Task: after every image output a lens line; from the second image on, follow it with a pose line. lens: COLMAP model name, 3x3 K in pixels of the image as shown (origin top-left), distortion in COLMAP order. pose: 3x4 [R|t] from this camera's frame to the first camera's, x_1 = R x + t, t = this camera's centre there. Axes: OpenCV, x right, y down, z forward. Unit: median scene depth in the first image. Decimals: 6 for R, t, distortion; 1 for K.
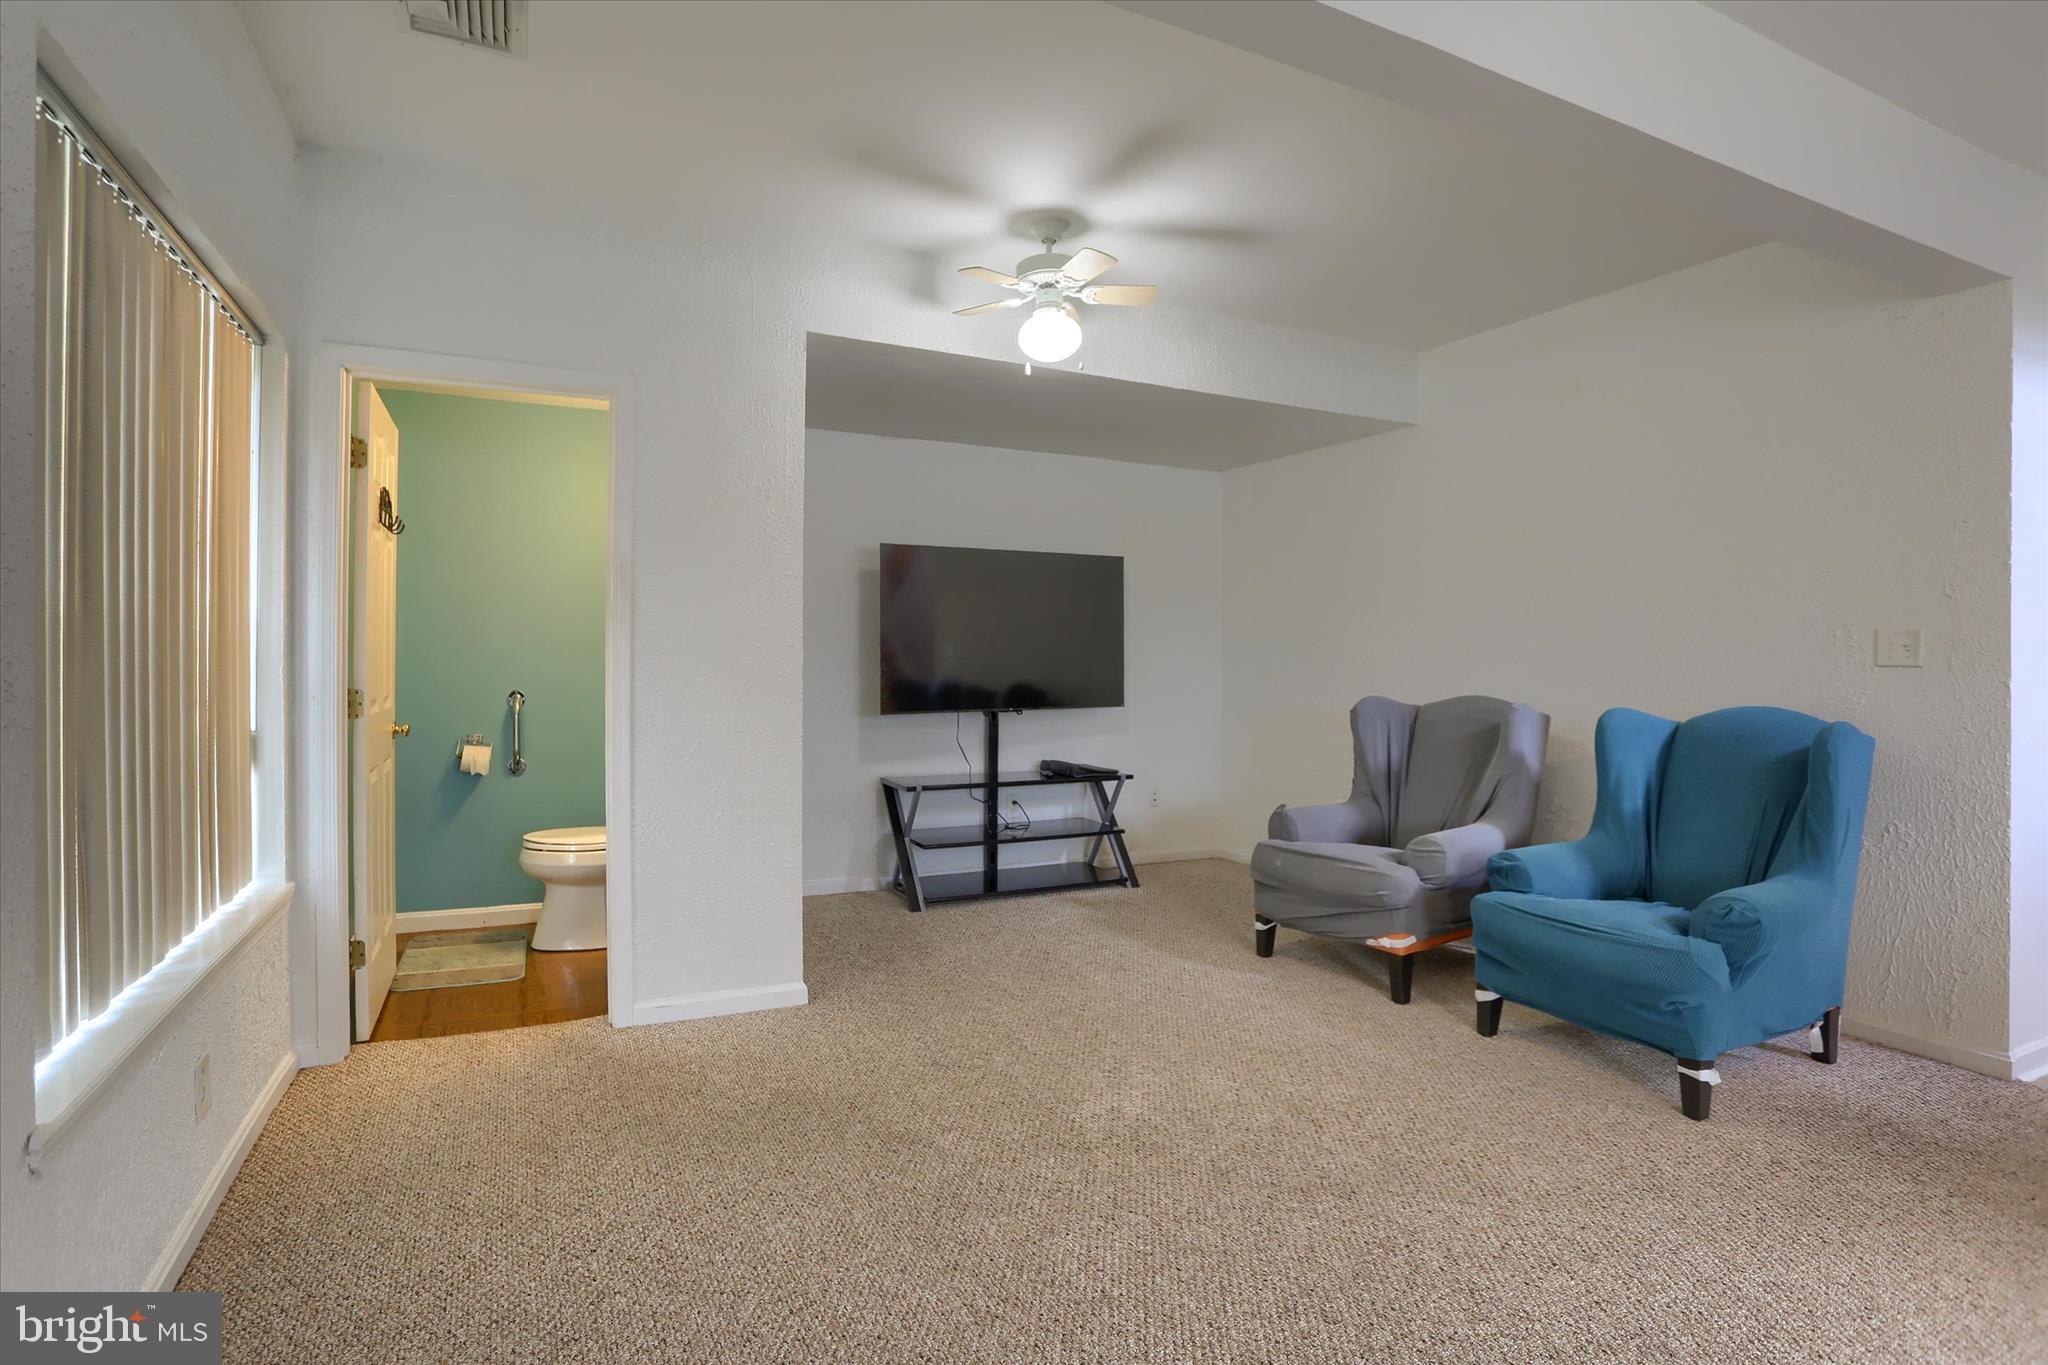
lens RADIAL K [[986.5, 0, 1024.0], [0, 986.5, 682.5], [0, 0, 1]] dist [-0.066335, 0.025511]
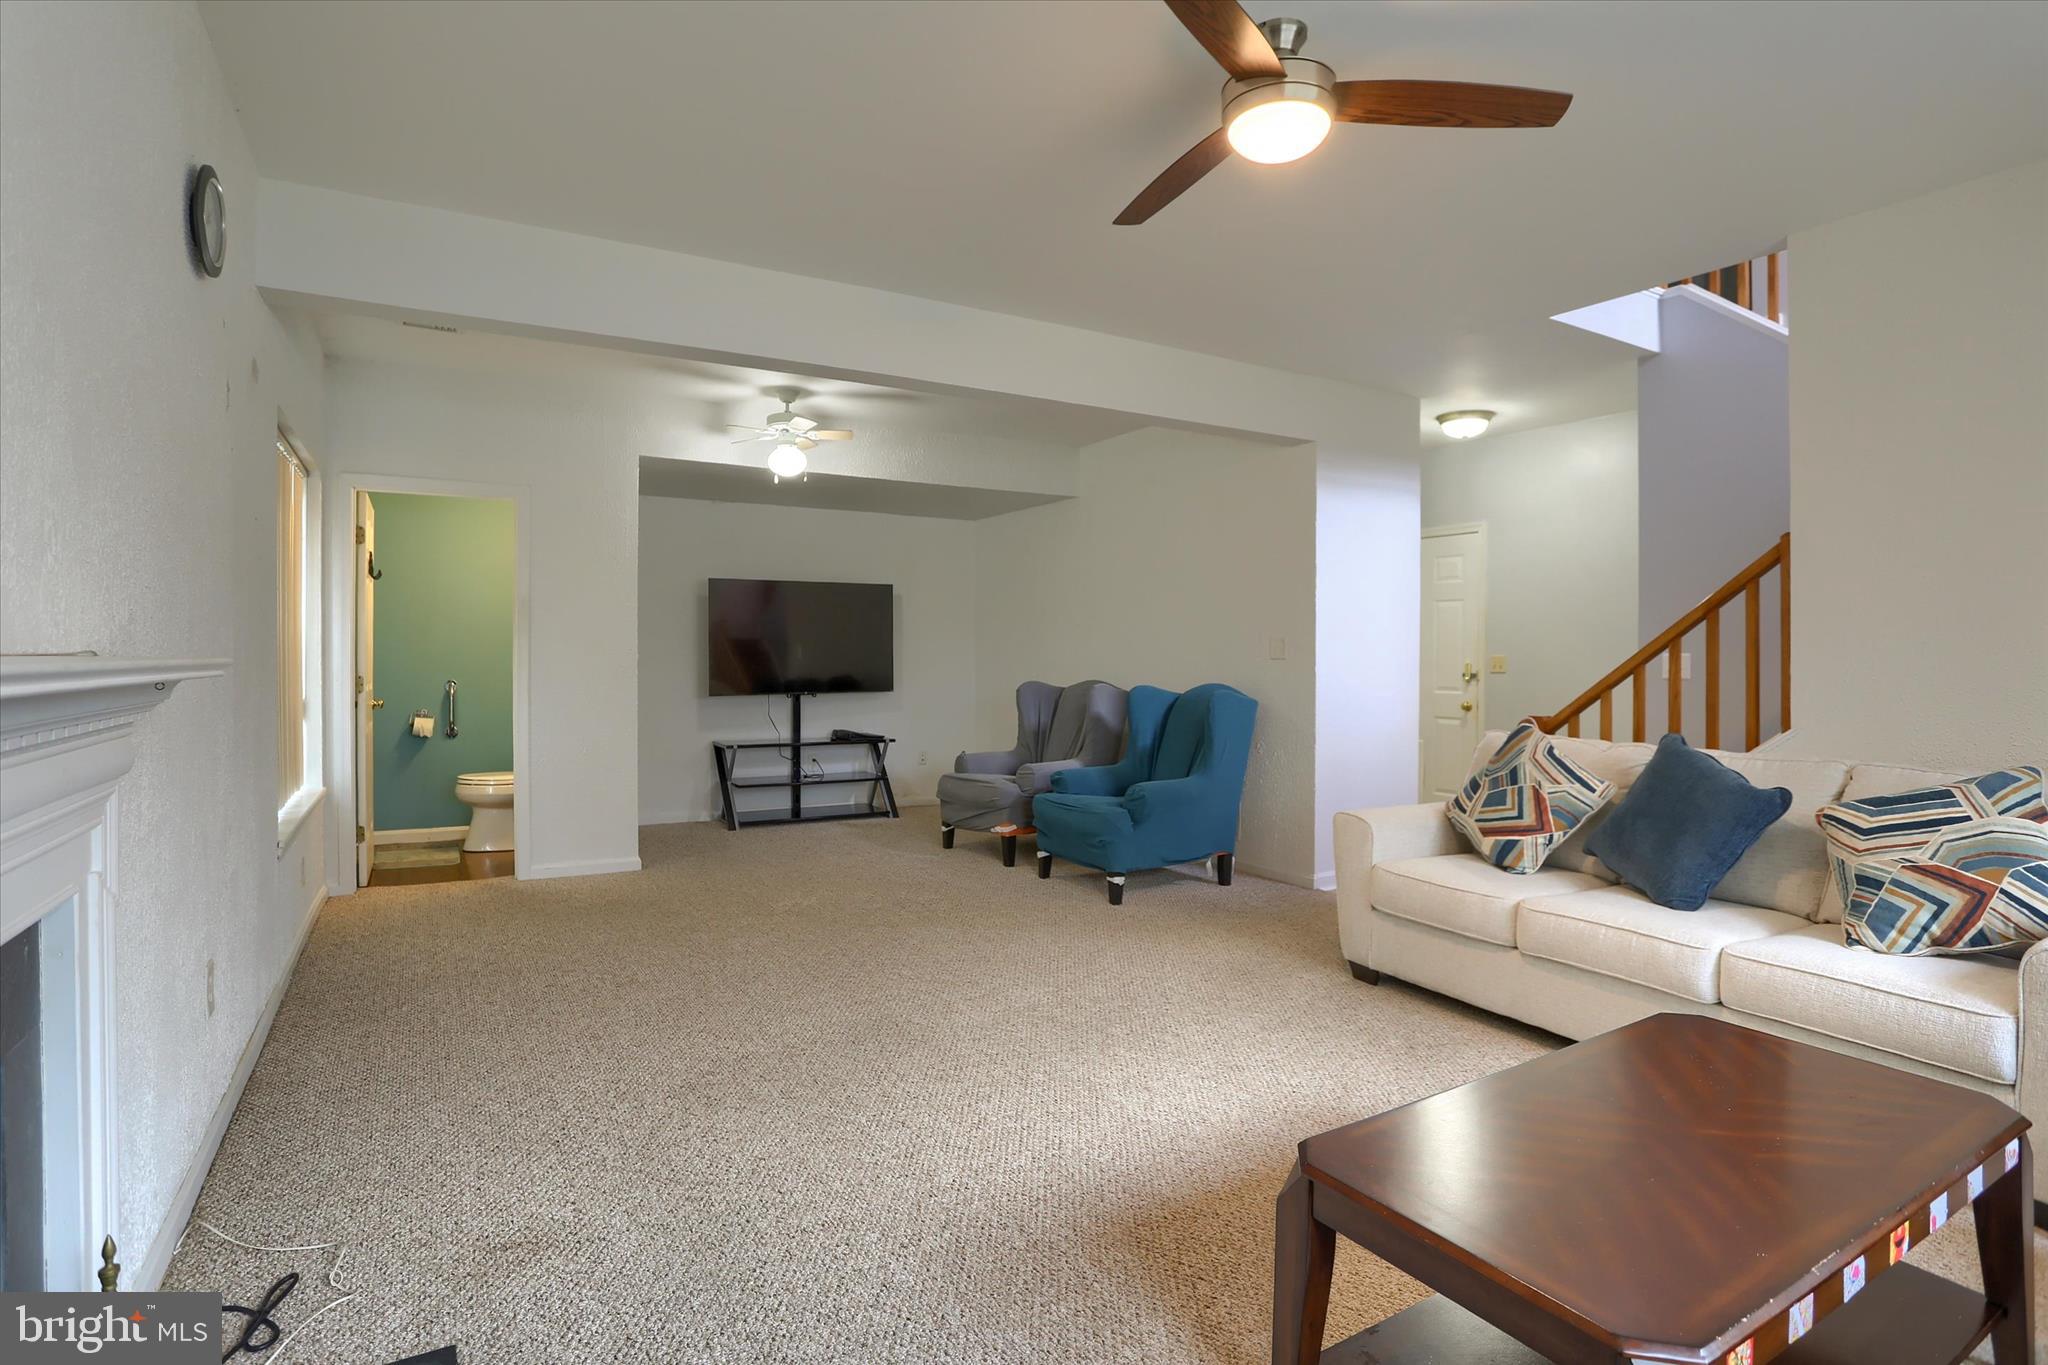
lens RADIAL K [[986.5, 0, 1024.0], [0, 986.5, 682.5], [0, 0, 1]] dist [-0.066335, 0.025511]
pose [[0.997241, -0.005002, 0.074058, 0.252889], [0.005084, 0.999987, -0.000919, 0.019313], [-0.074052, 0.001293, 0.997254, -0.568063]]
